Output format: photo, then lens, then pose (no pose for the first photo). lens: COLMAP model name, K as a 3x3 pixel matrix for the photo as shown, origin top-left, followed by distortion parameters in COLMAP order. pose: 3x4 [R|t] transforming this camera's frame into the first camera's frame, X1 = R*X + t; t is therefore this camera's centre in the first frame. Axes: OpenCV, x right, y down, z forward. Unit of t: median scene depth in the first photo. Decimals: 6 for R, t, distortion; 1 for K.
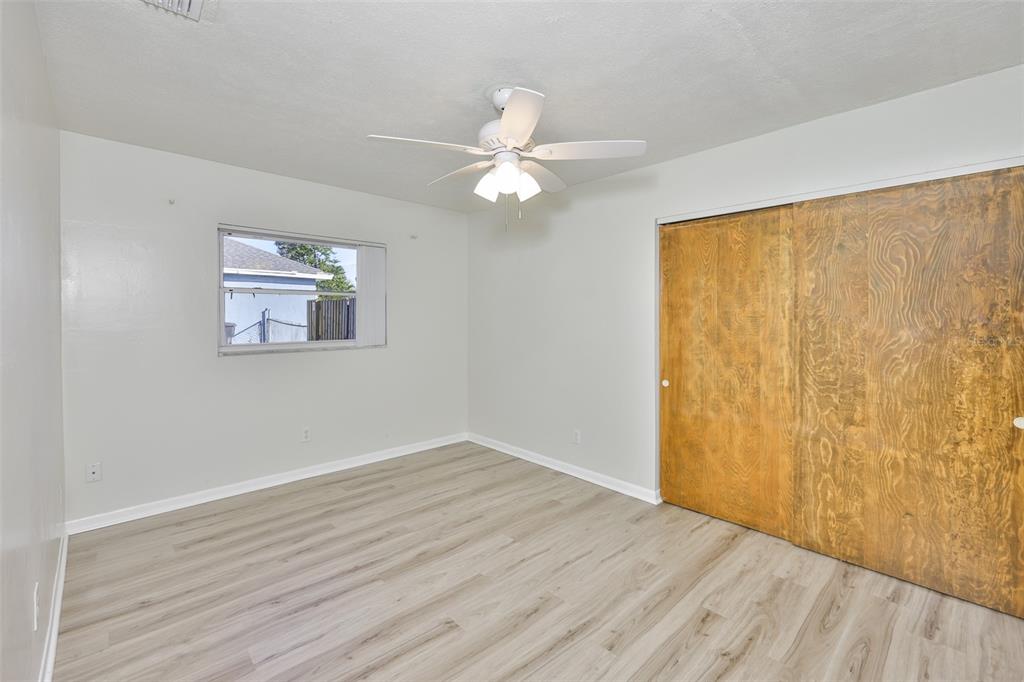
lens RADIAL K [[442.5, 0, 524.2], [0, 442.5, 334.4], [0, 0, 1]] dist [-0.002438, -0.000207]
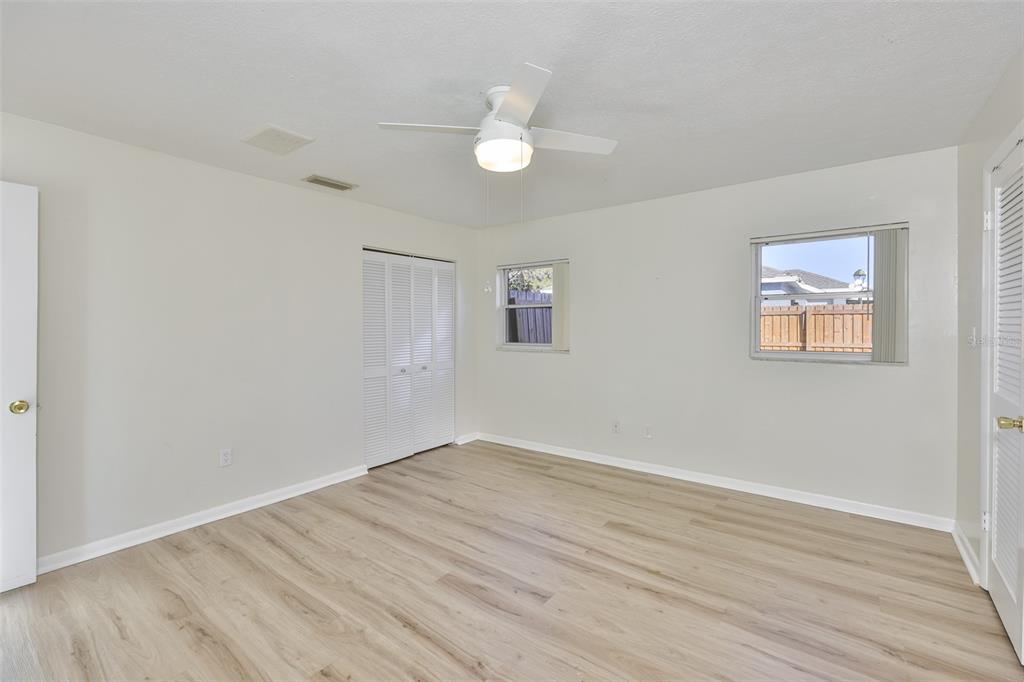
lens RADIAL K [[442.5, 0, 524.2], [0, 442.5, 334.4], [0, 0, 1]] dist [-0.002438, -0.000207]
pose [[0.169017, 0.015715, -0.985488, 0.546330], [-0.029791, 0.999497, 0.010829, -0.017572], [0.985163, 0.027529, 0.169400, 0.505198]]
